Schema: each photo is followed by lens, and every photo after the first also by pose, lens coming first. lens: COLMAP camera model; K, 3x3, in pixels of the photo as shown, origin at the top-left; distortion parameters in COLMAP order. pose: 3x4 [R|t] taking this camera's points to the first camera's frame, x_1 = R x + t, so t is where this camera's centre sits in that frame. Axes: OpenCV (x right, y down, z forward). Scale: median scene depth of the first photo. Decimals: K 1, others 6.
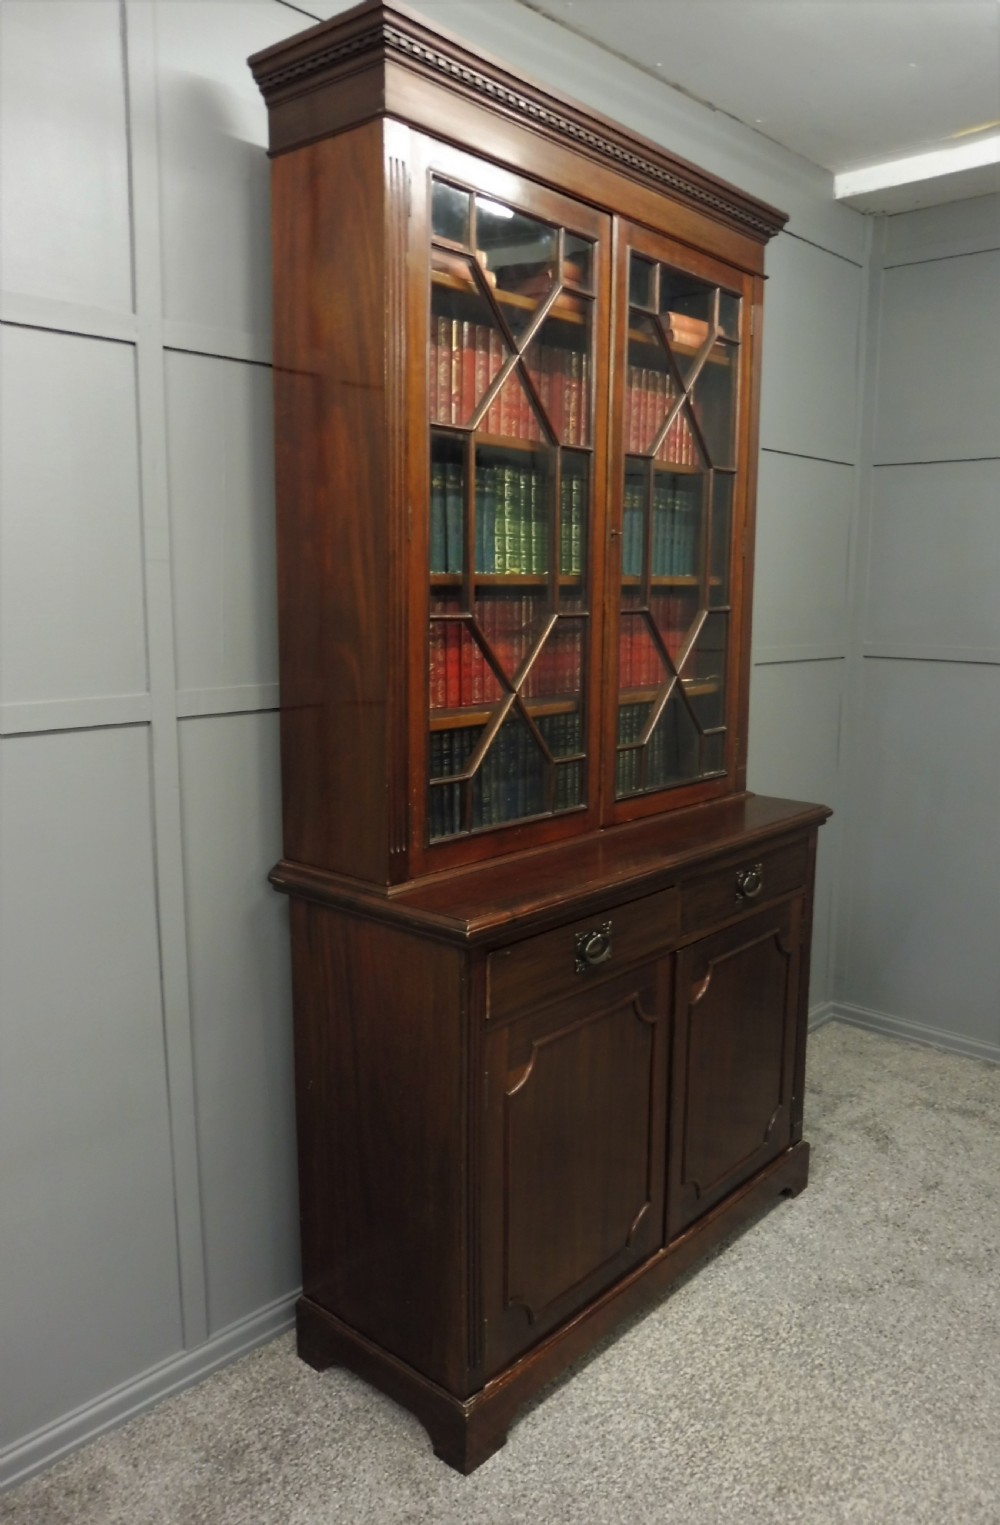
lens RADIAL K [[1130.3, 0, 570.1], [0, 1130.3, 759.0], [0, 0, 1]] dist [-0.060024, 0.036154]
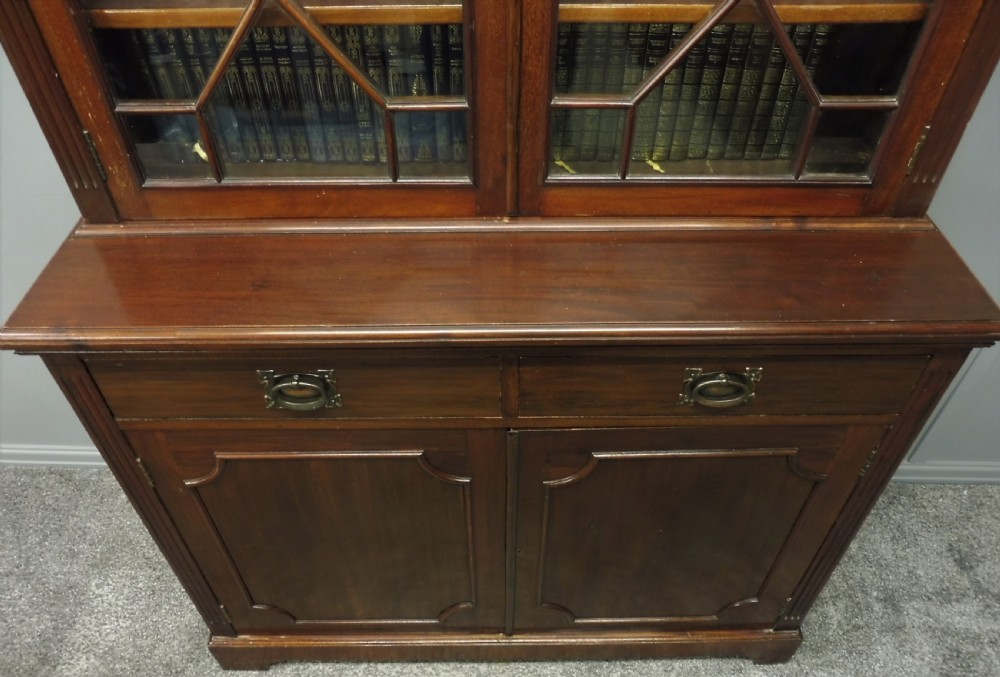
lens RADIAL K [[729.0, 0, 507.9], [0, 729.0, 383.2], [0, 0, 1]] dist [-0.049475, 0.012946]
pose [[0.642403, 0.539754, -0.544044, 0.339948], [-0.115978, 0.770194, 0.627176, -0.142476], [0.757540, -0.339803, 0.557375, 0.788434]]
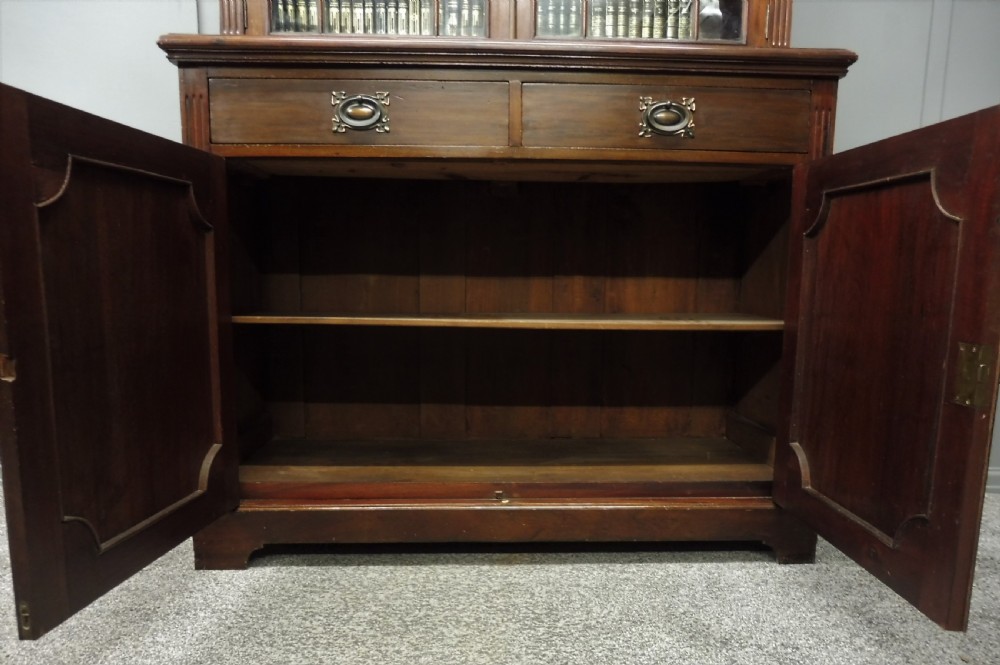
lens RADIAL K [[730.2, 0, 505.5], [0, 730.2, 390.4], [0, 0, 1]] dist [-0.037363, -0.008968]
pose [[0.666593, 0.105442, -0.737927, 0.568855], [-0.114815, 0.992655, 0.038124, 0.349571], [0.736527, 0.059312, 0.673803, 0.633898]]
